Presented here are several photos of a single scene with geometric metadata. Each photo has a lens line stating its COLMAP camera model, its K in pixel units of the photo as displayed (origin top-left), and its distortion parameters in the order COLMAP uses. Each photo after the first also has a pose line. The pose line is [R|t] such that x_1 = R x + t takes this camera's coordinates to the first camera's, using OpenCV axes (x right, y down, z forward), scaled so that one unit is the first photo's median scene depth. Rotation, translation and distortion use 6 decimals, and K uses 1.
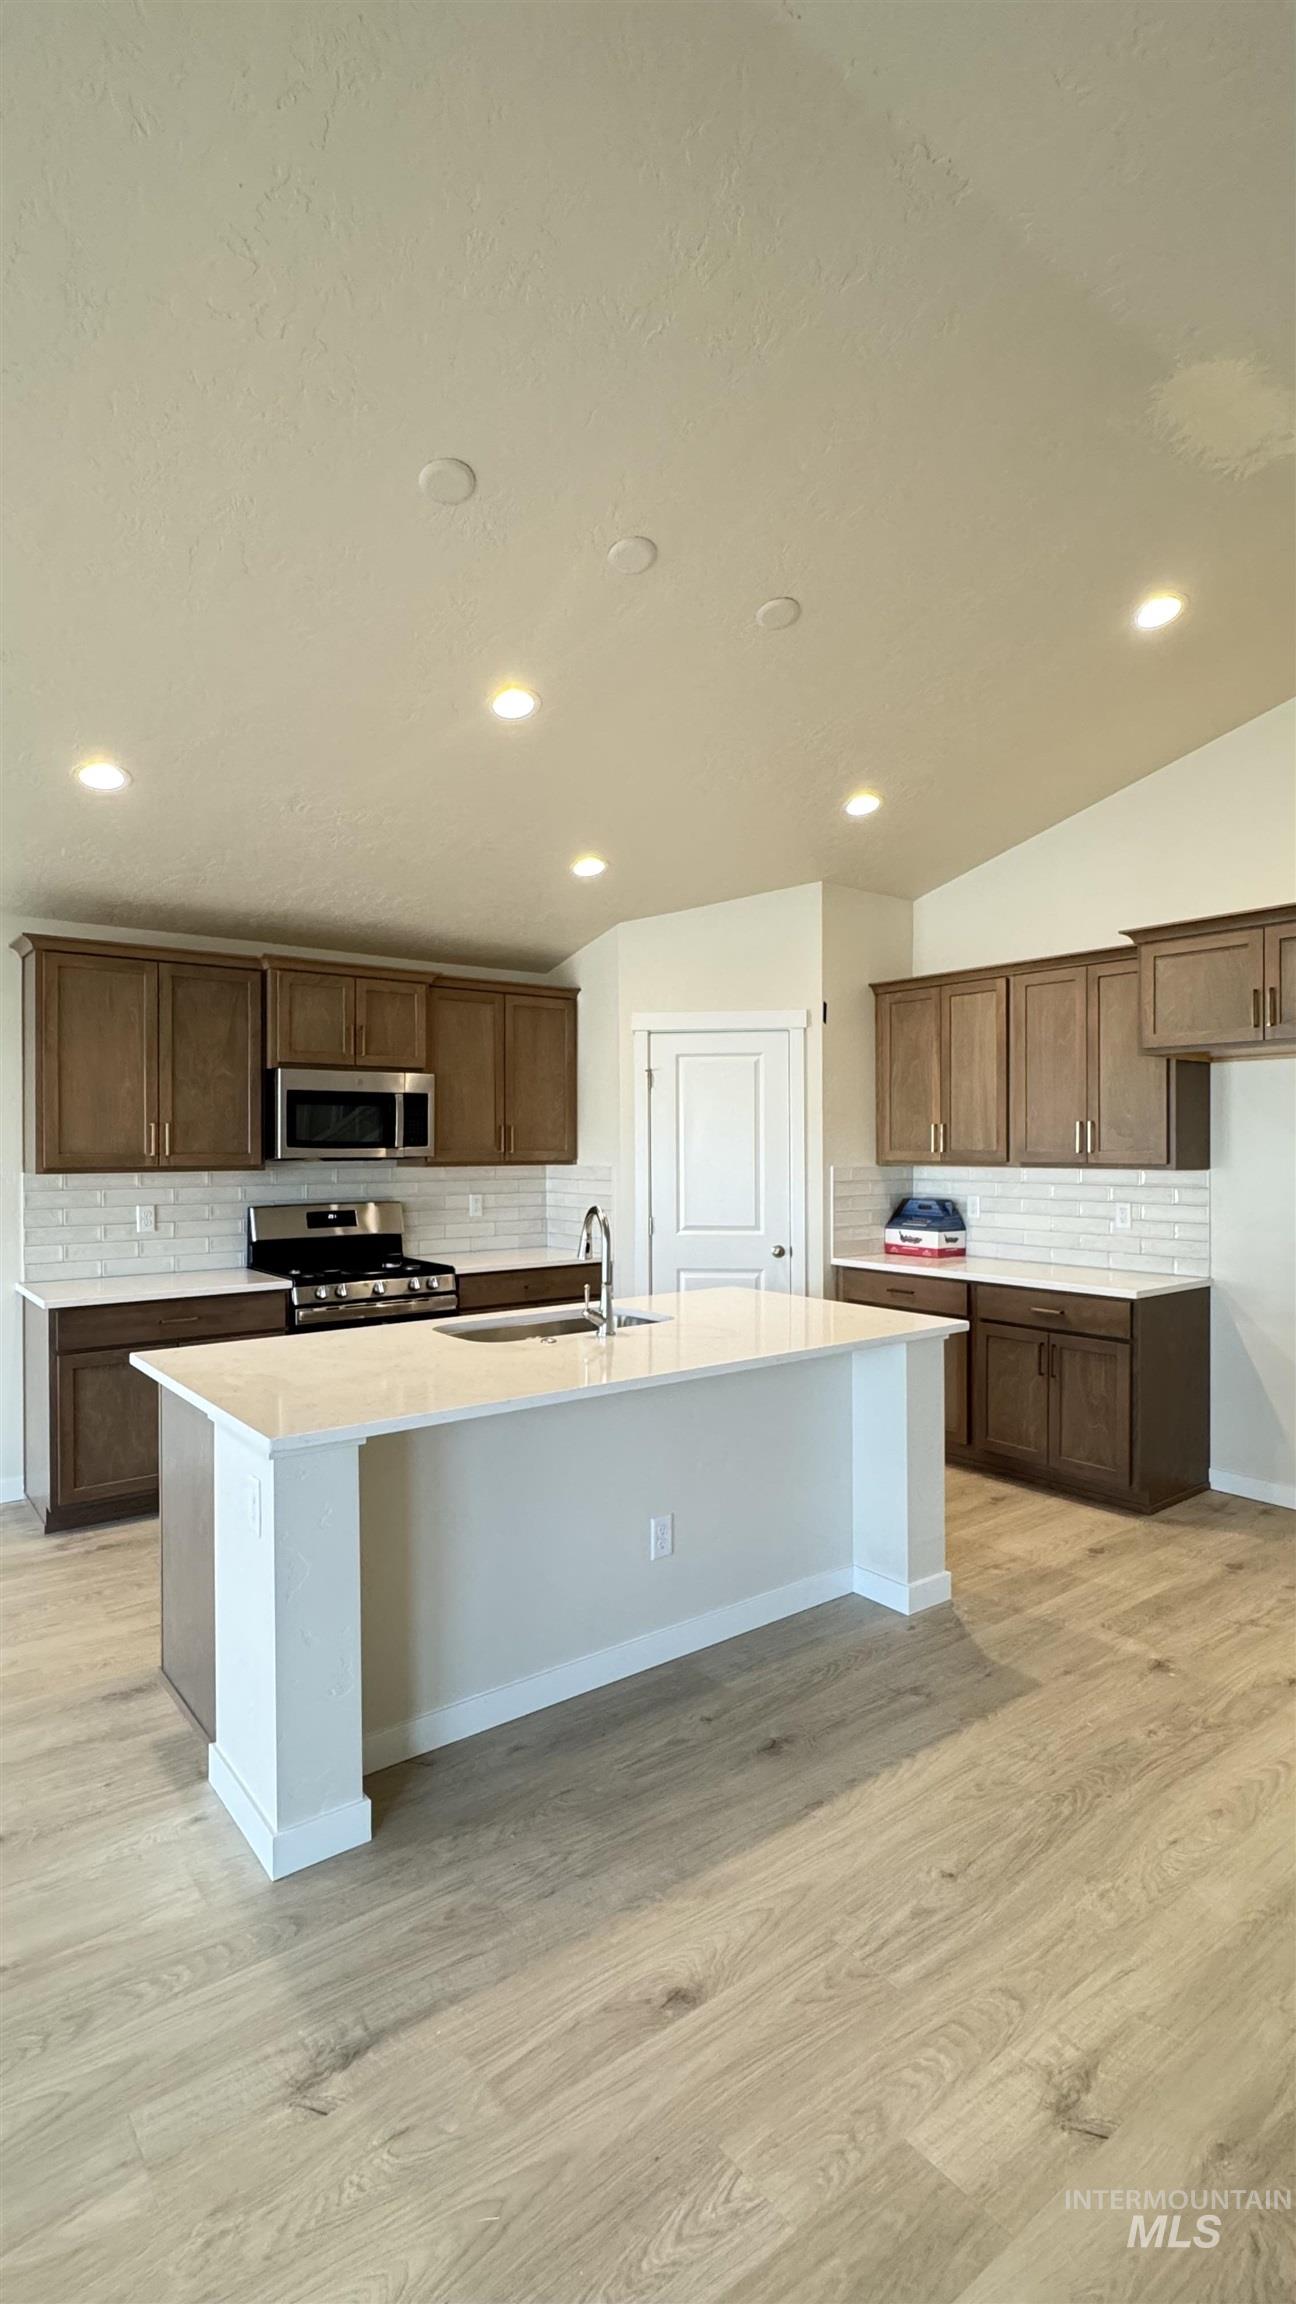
lens RADIAL K [[1096.9, 0, 648.0], [0, 1096.9, 1152.0], [0, 0, 1]] dist [-0.001054, -0.000272]
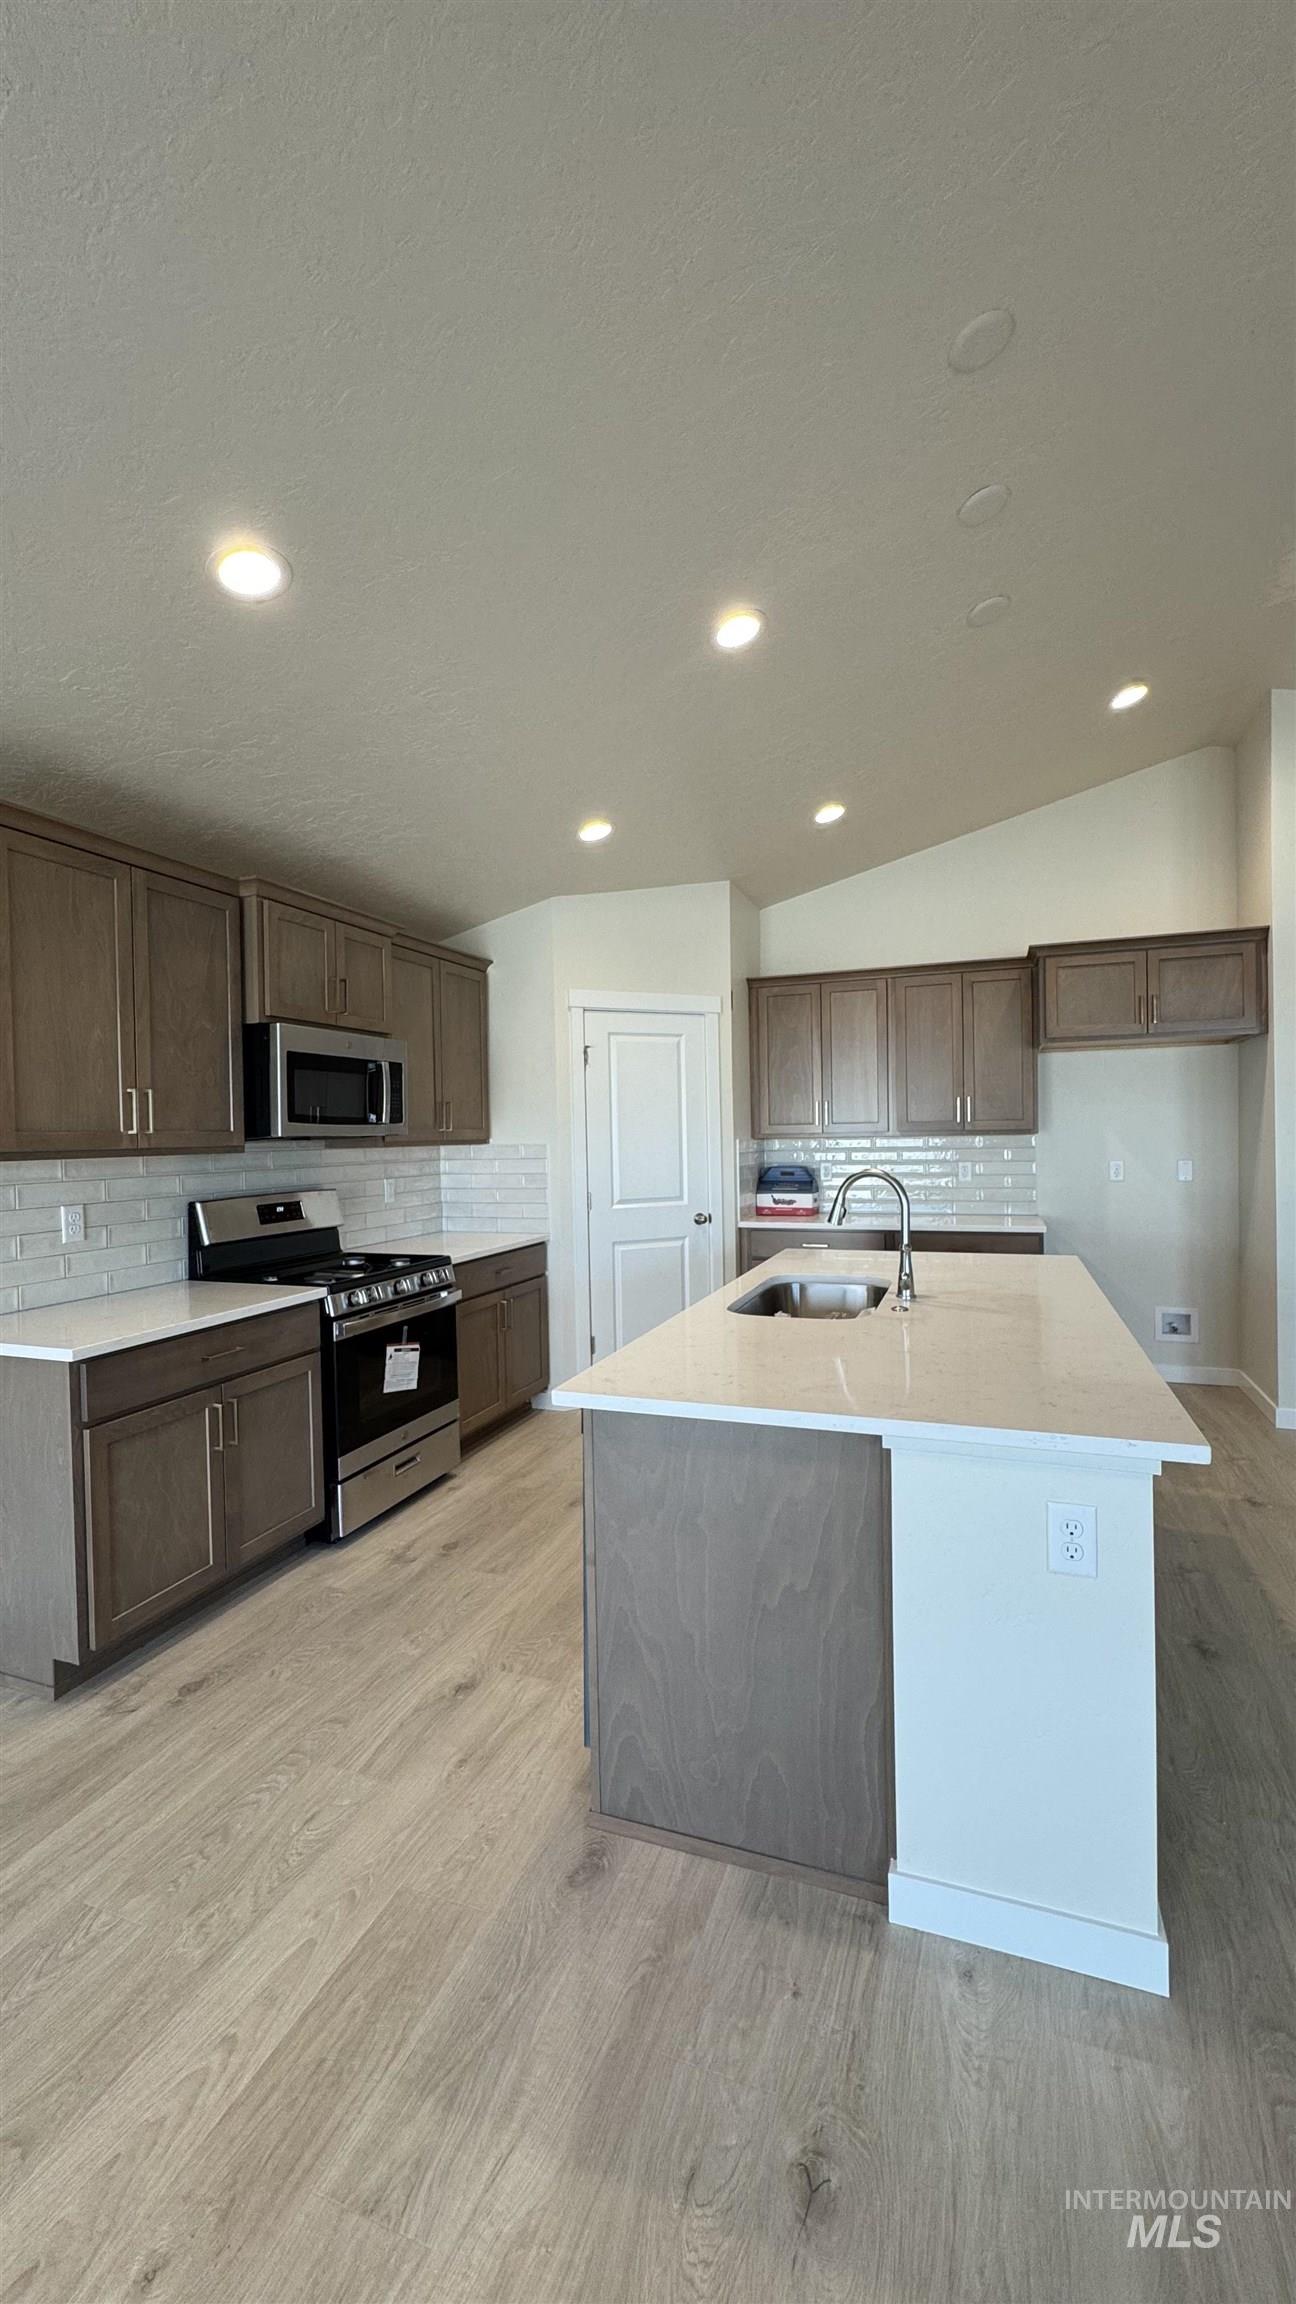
lens RADIAL K [[925.1, 0, 648.0], [0, 925.1, 1152.0], [0, 0, 1]] dist [-0.000604, -0.000036]
pose [[0.847031, -0.024294, 0.530988, -0.440097], [0.021005, 0.999705, 0.012233, 0.013545], [-0.531128, 0.000791, 0.847291, 0.274405]]
